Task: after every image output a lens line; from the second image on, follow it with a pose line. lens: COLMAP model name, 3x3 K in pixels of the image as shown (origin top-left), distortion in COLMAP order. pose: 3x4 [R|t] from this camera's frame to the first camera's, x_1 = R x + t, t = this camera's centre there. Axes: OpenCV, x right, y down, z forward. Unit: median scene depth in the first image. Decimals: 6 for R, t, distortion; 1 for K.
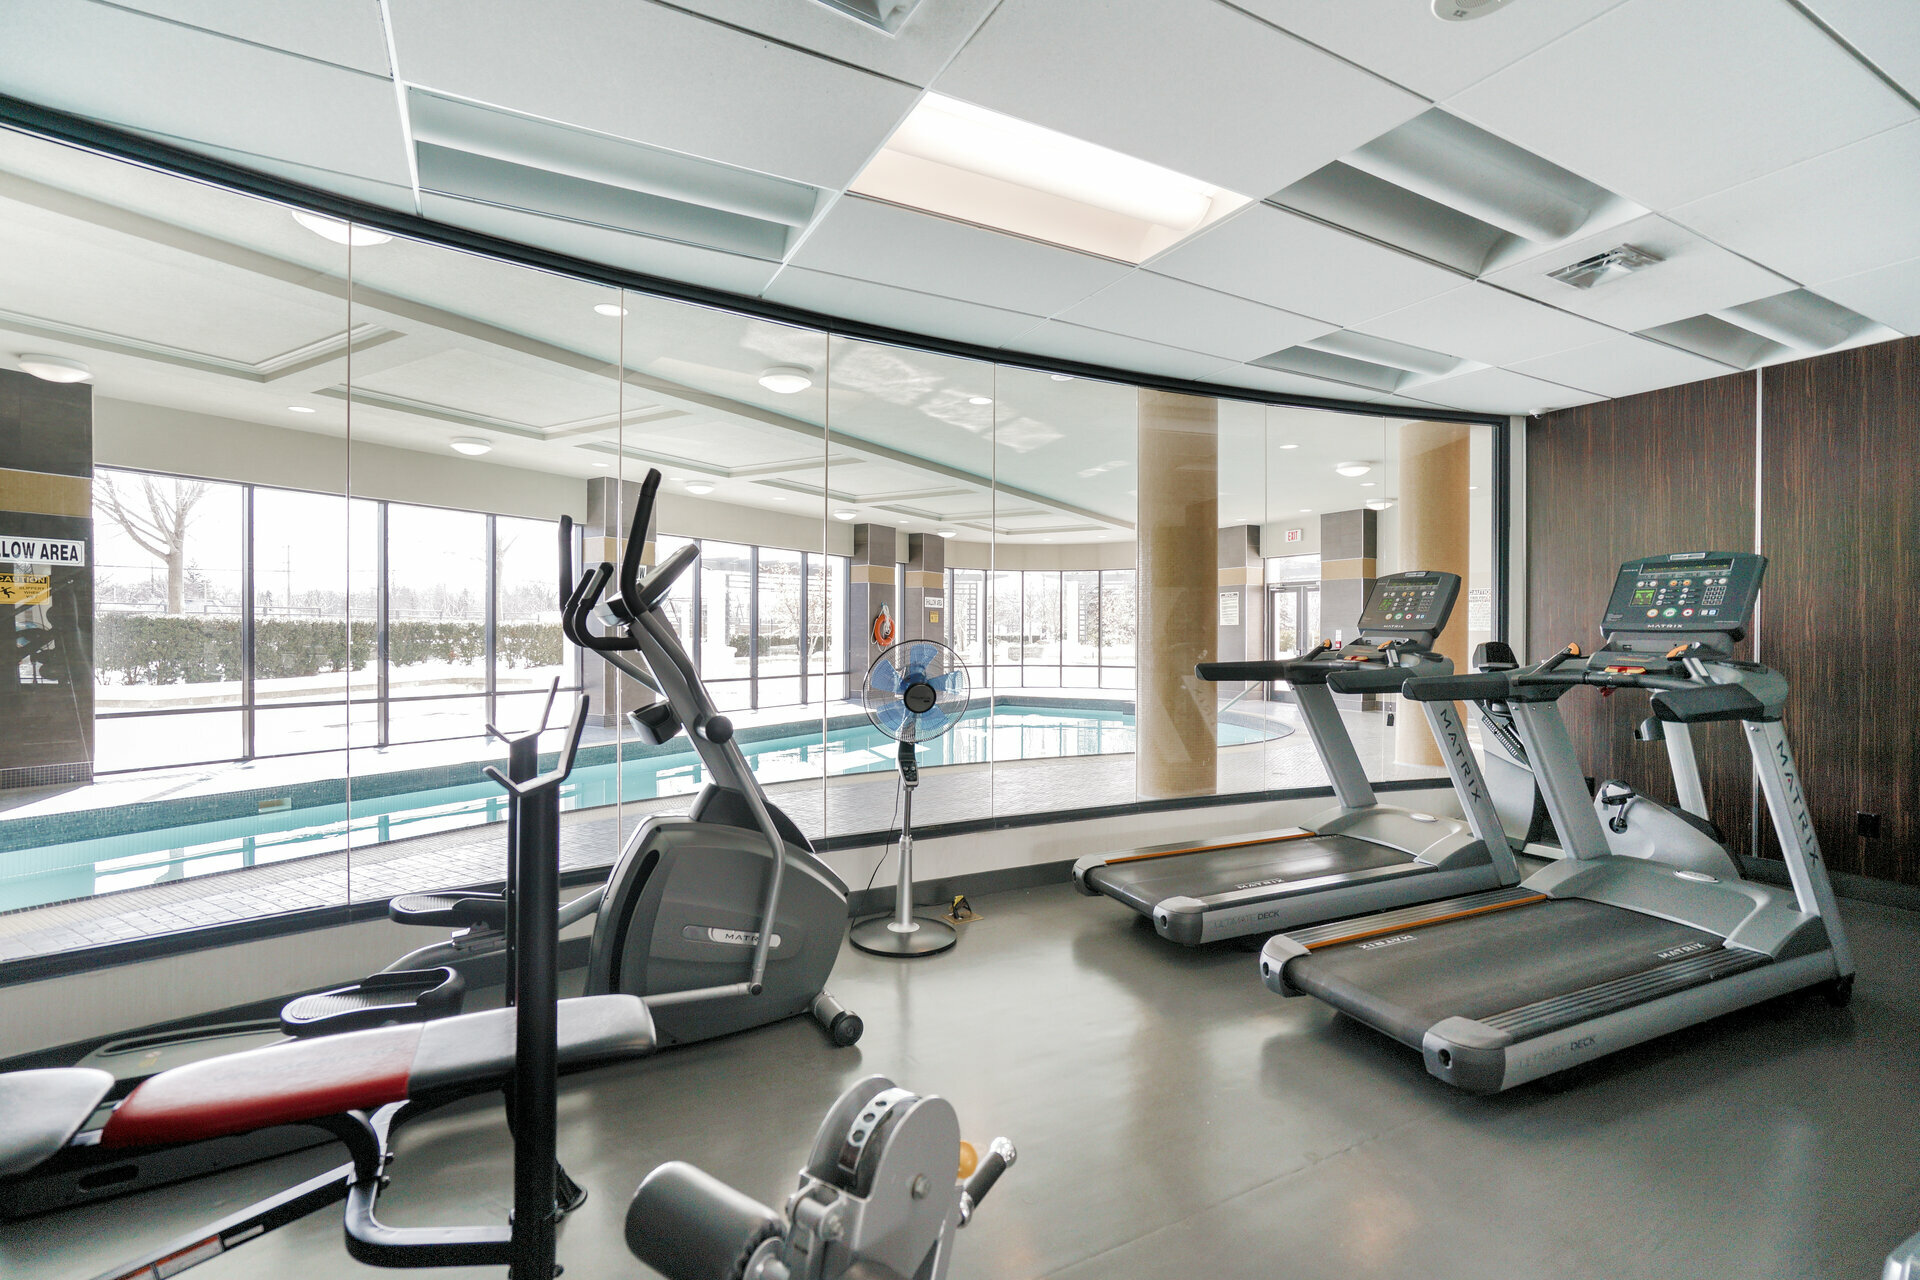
lens RADIAL K [[880.2, 0, 965.4], [0, 880.2, 635.7], [0, 0, 1]] dist [-0.030283, 0.003188]
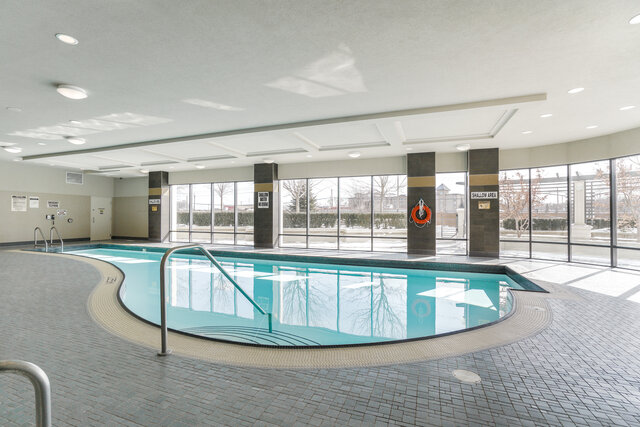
lens RADIAL K [[293.4, 0, 321.1], [0, 293.4, 214.9], [0, 0, 1]] dist [-0.030283, 0.003188]
pose [[0.185284, -0.003986, -0.982677, 0.753871], [-0.008634, 0.999947, -0.005684, -0.003735], [0.982647, 0.009537, 0.185240, 1.257553]]
